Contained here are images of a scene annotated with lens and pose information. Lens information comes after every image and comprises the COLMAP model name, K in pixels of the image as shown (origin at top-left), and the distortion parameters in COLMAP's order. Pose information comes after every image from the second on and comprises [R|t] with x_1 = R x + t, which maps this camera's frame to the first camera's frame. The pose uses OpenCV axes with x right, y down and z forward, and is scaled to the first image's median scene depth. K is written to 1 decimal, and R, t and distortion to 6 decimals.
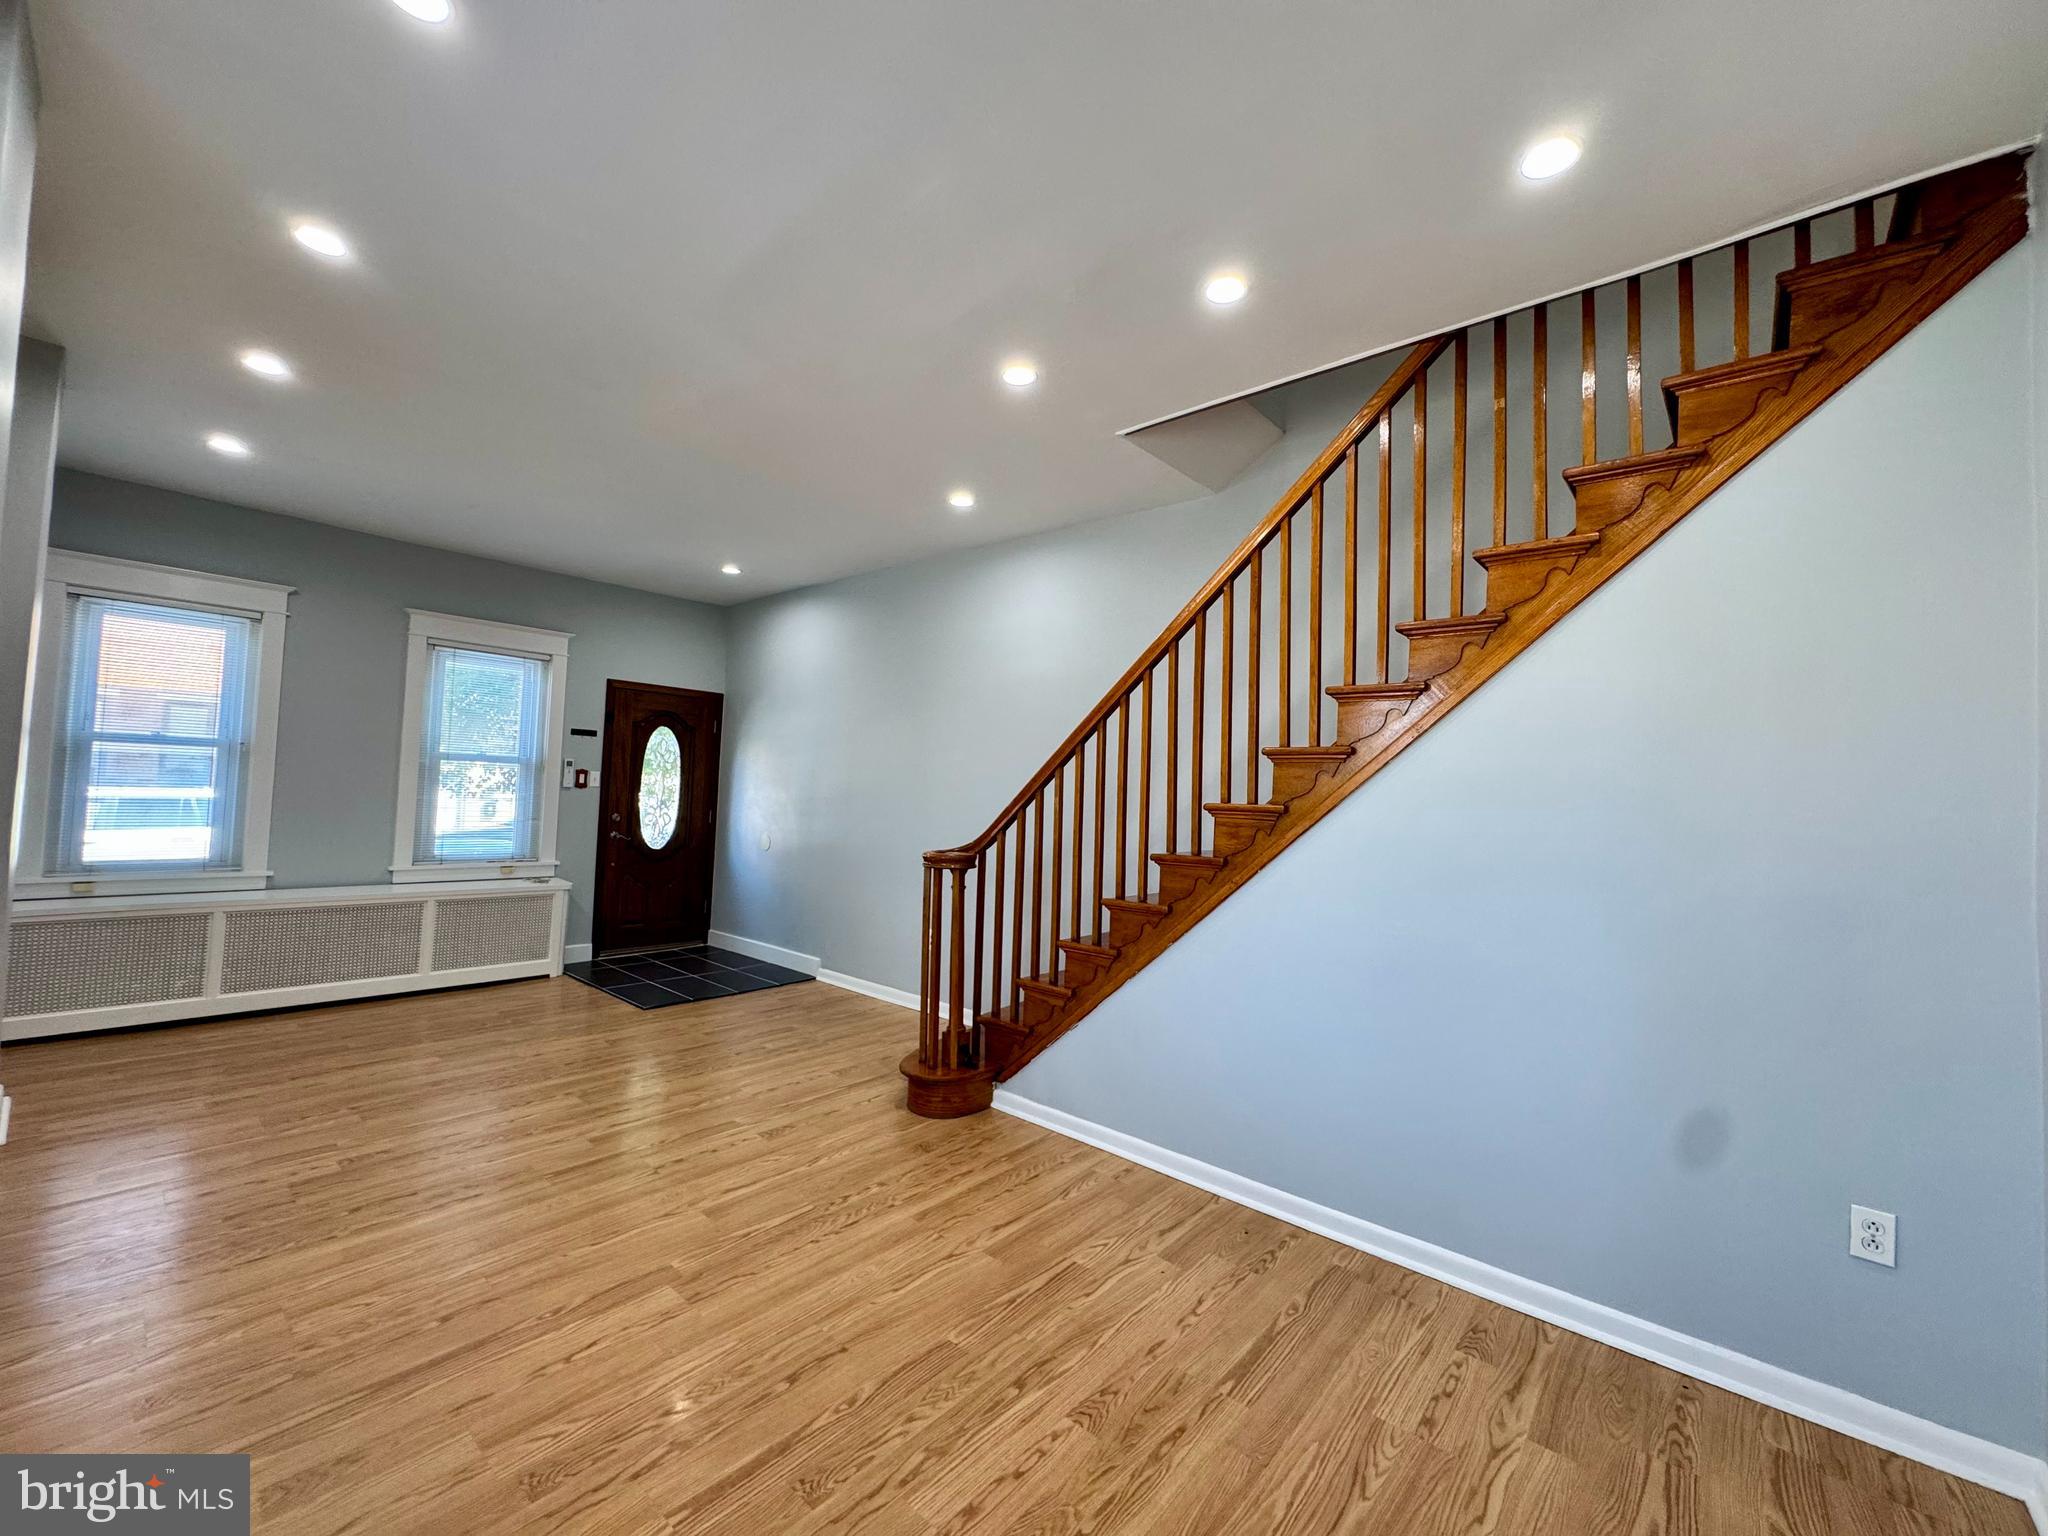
lens RADIAL K [[812.6, 0, 1014.8], [0, 812.6, 762.4], [0, 0, 1]] dist [-0.005389, 0.001697]
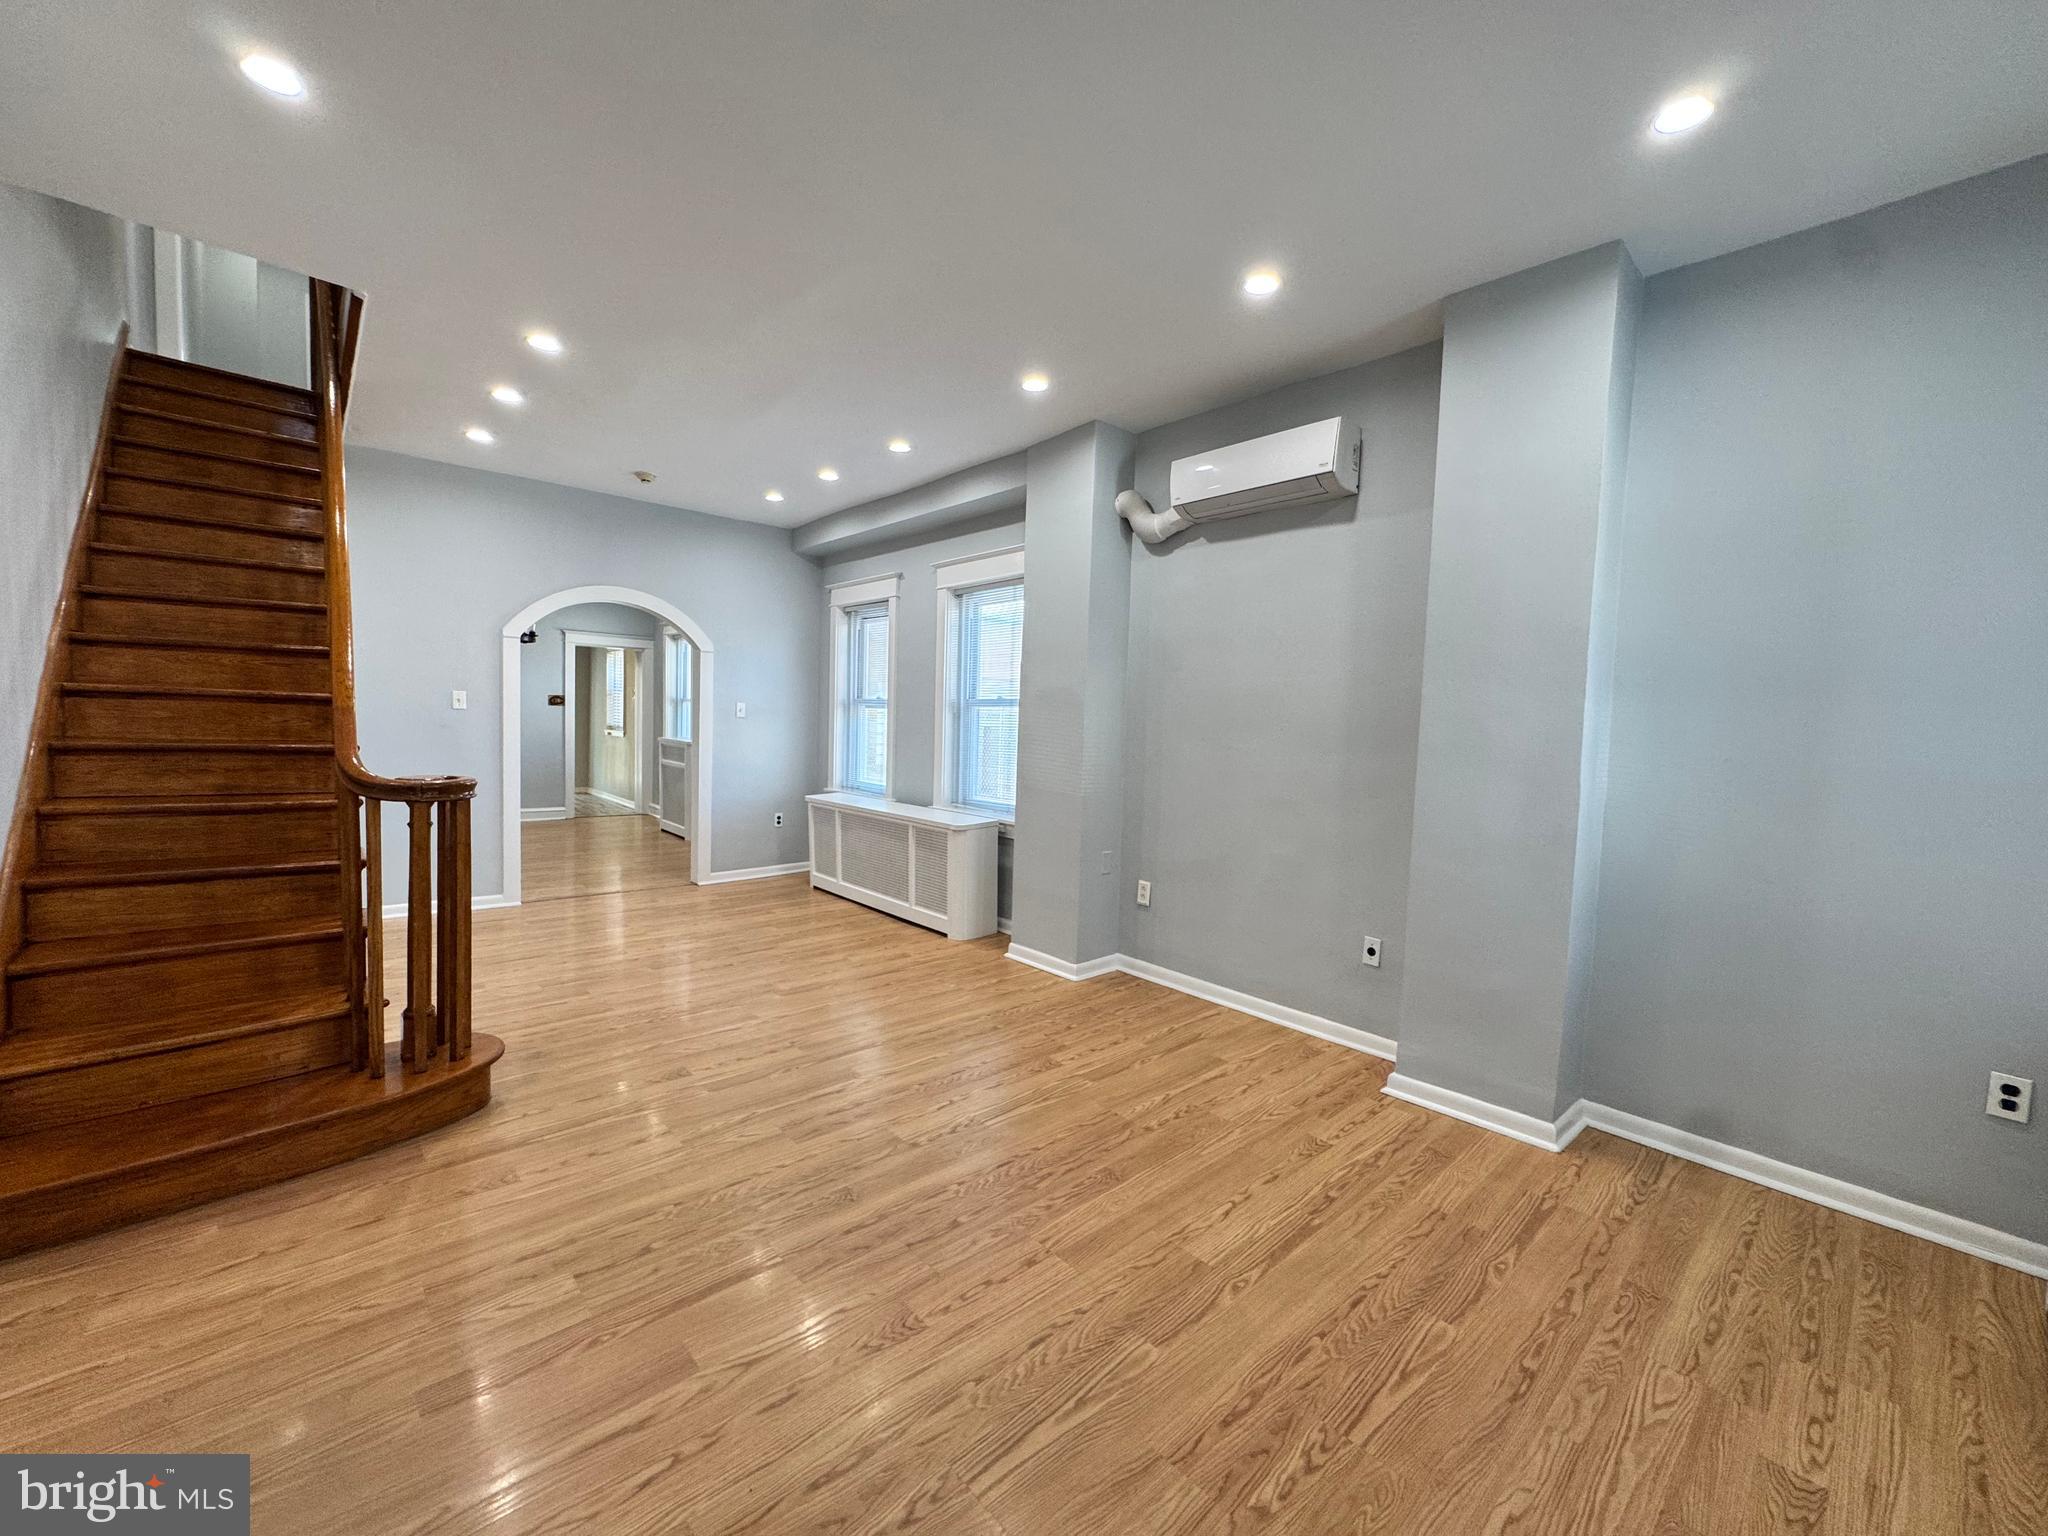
lens RADIAL K [[812.6, 0, 1014.4], [0, 812.6, 766.5], [0, 0, 1]] dist [-0.005389, 0.001697]
pose [[-0.989940, -0.076670, 0.118916, -0.843541], [-0.074437, 0.996958, 0.023115, 0.055660], [-0.120327, 0.014031, -0.992635, 2.056631]]
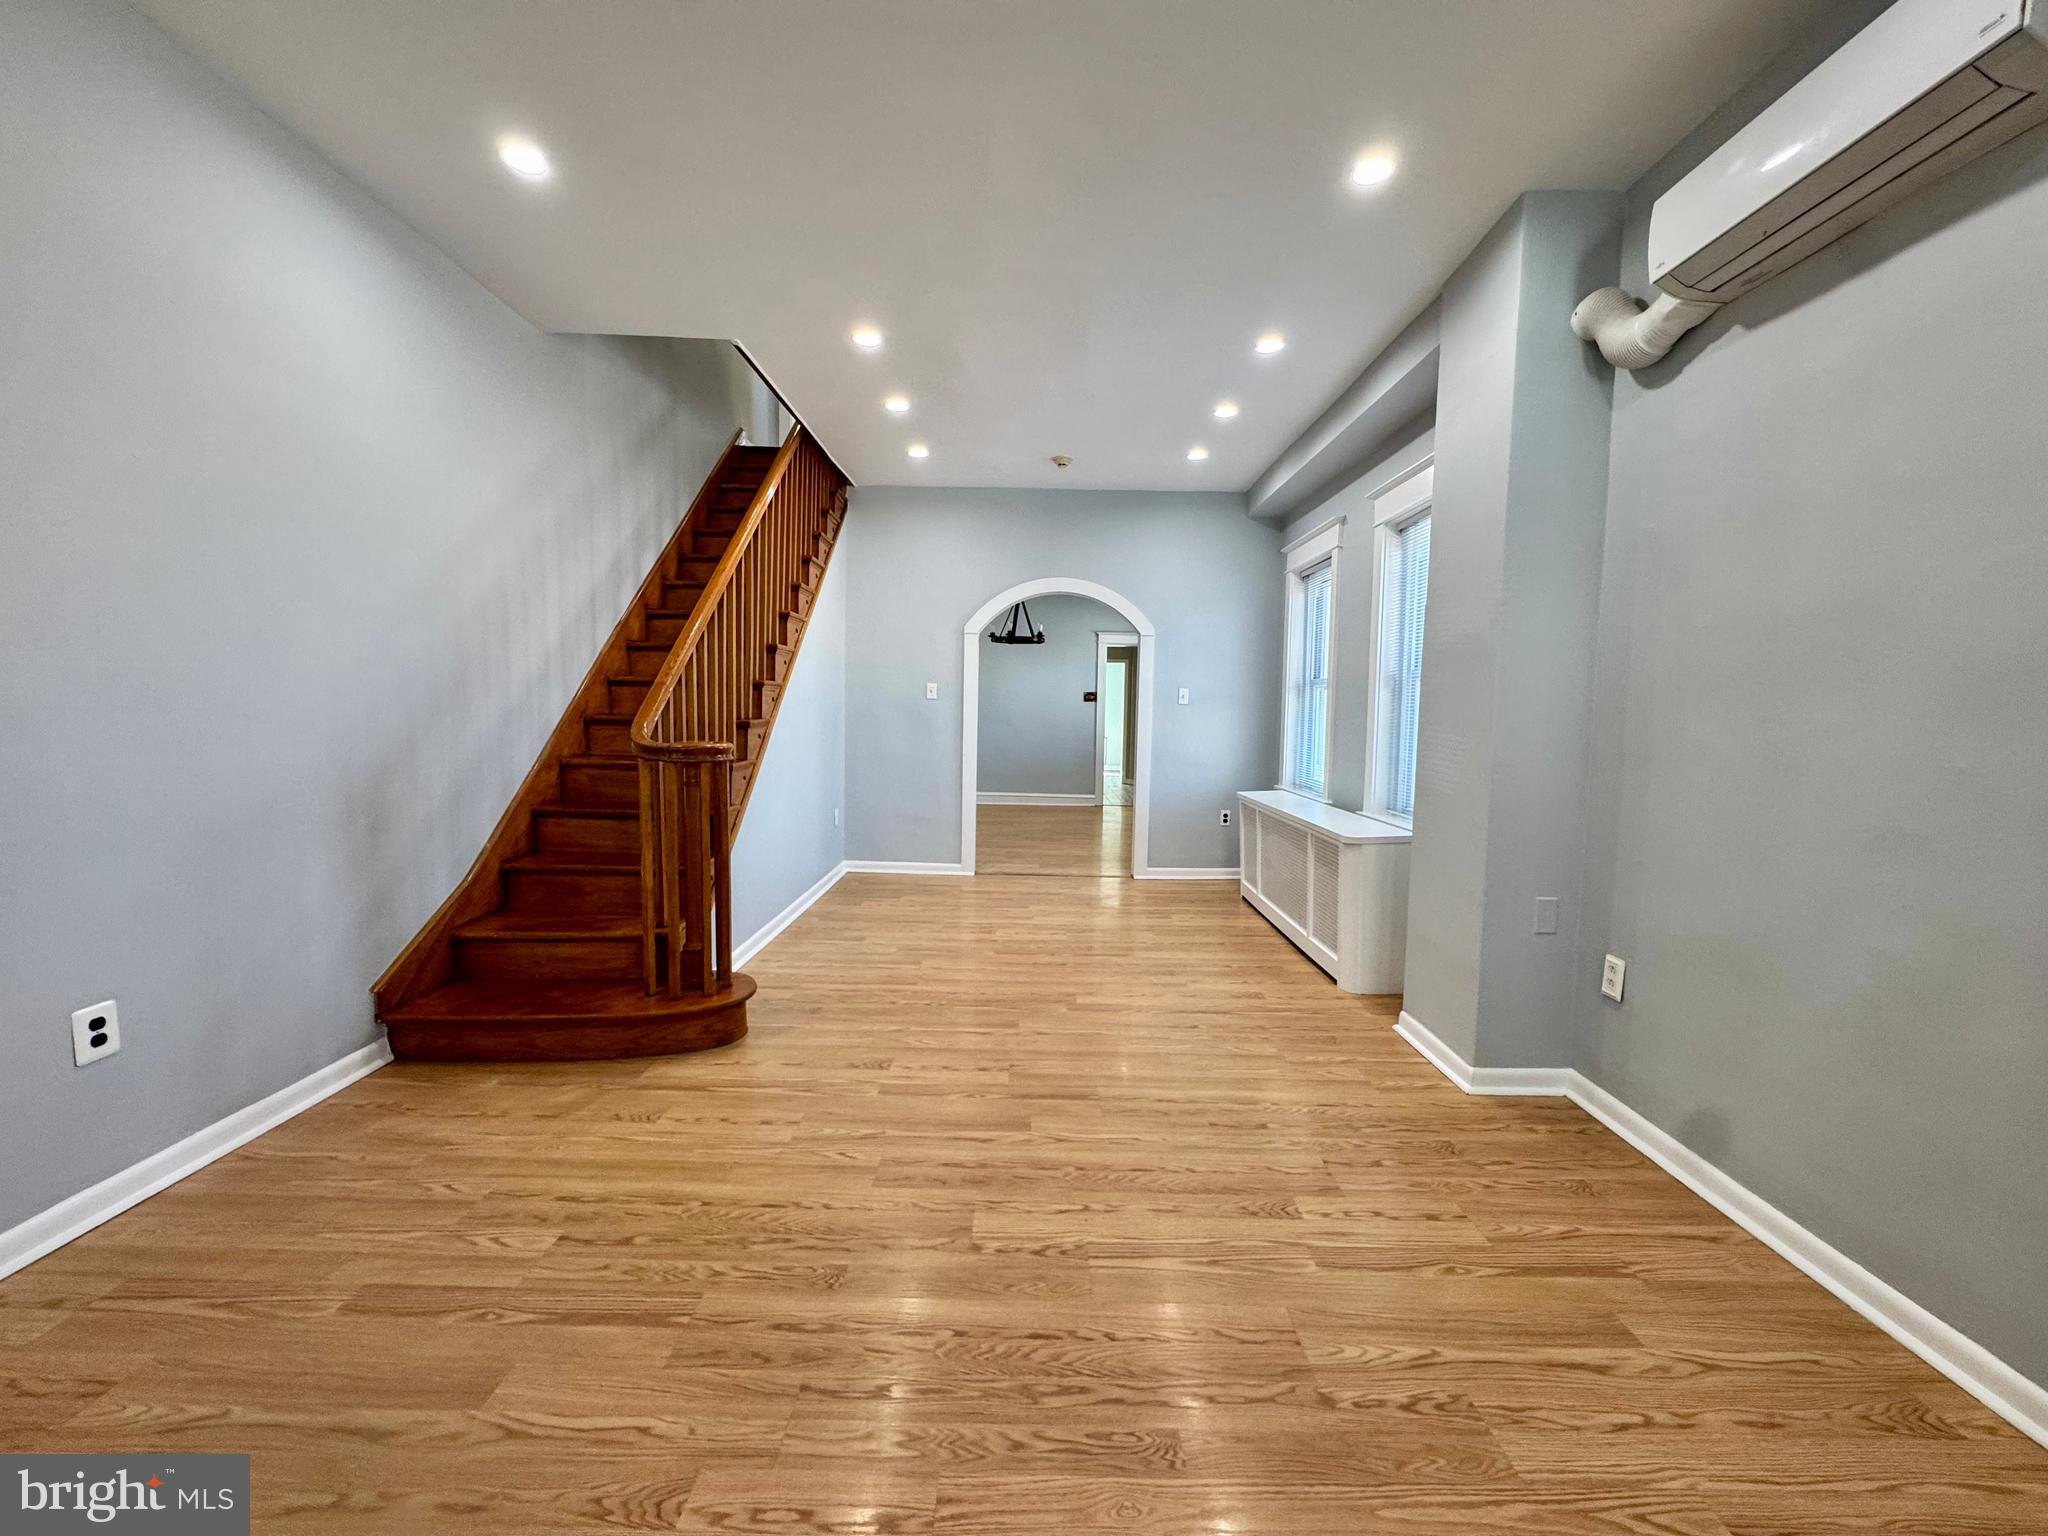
lens RADIAL K [[812.6, 0, 1025.8], [0, 812.6, 765.0], [0, 0, 1]] dist [-0.005389, 0.001697]
pose [[-0.652480, -0.102678, 0.750817, -1.132732], [-0.073229, 0.994684, 0.072390, 0.061816], [-0.754259, -0.007749, -0.656531, 1.598784]]
